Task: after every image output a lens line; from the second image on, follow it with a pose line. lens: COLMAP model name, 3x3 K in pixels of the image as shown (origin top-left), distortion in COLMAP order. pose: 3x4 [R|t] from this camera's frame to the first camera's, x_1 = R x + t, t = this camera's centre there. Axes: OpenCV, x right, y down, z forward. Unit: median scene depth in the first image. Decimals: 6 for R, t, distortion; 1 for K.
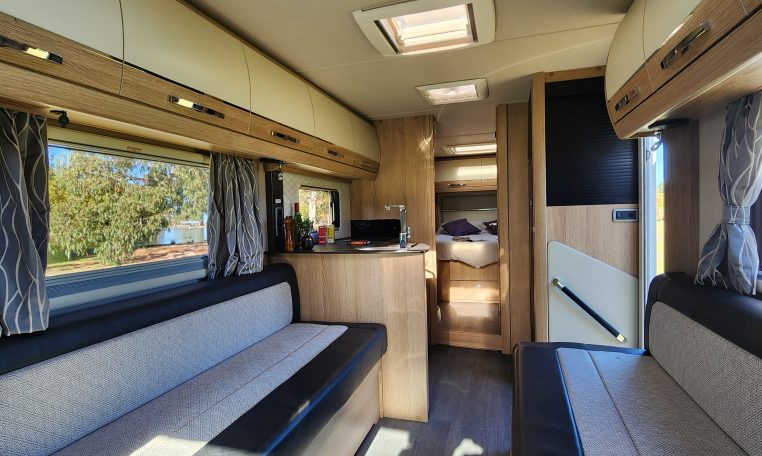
lens RADIAL K [[403.6, 0, 381.0], [0, 403.6, 228.0], [0, 0, 1]] dist [-0.001168, -0.000712]
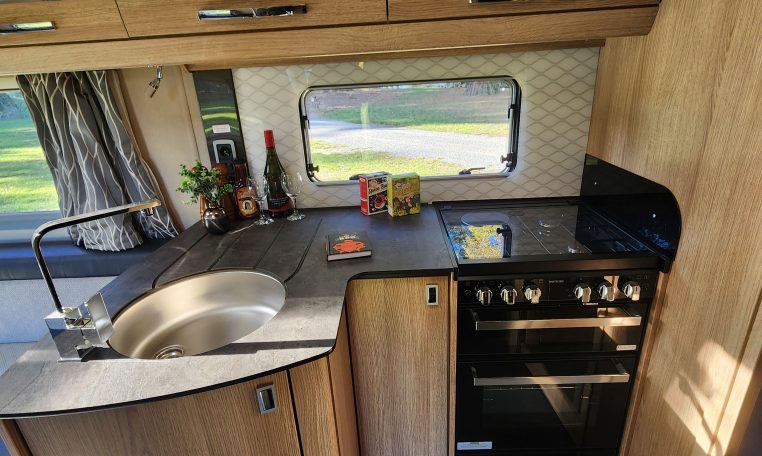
lens RADIAL K [[403.6, 0, 381.0], [0, 403.6, 228.0], [0, 0, 1]] dist [-0.001168, -0.000712]
pose [[0.265122, 0.335823, -0.903843, 0.427094], [0.012223, 0.936142, 0.351409, -0.163807], [0.964137, -0.104214, 0.244087, 1.313235]]
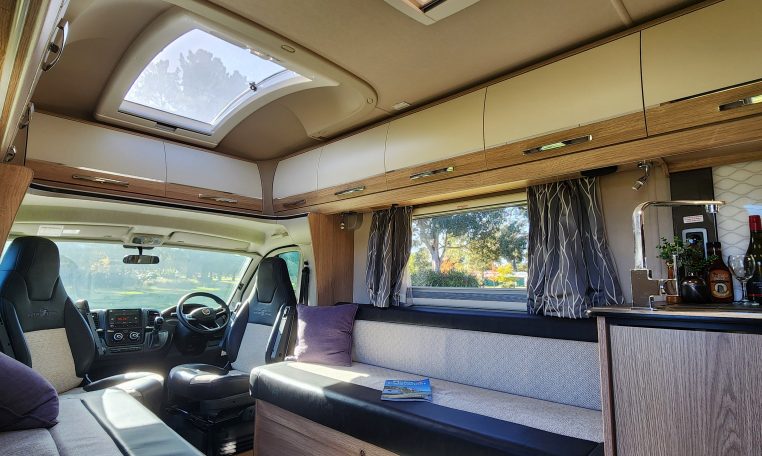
lens RADIAL K [[403.6, 0, 381.0], [0, 403.6, 228.0], [0, 0, 1]] dist [-0.001168, -0.000712]
pose [[-0.455734, -0.130318, -0.880524, 0.609982], [-0.053839, 0.991449, -0.118870, 0.049859], [0.888486, -0.006766, -0.458854, 1.067829]]
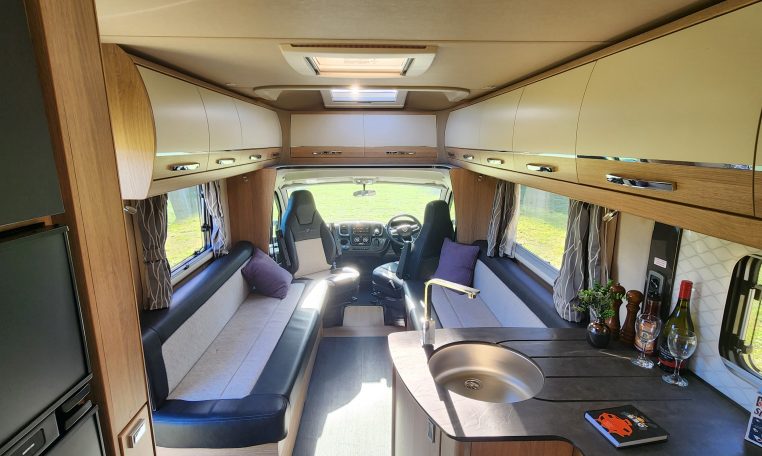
lens RADIAL K [[403.6, 0, 381.0], [0, 403.6, 228.0], [0, 0, 1]] dist [-0.001168, -0.000712]
pose [[-0.945834, 0.059102, -0.319226, 0.356758], [-0.021996, 0.969365, 0.244640, -0.299500], [0.323905, 0.238410, -0.915558, 1.697384]]
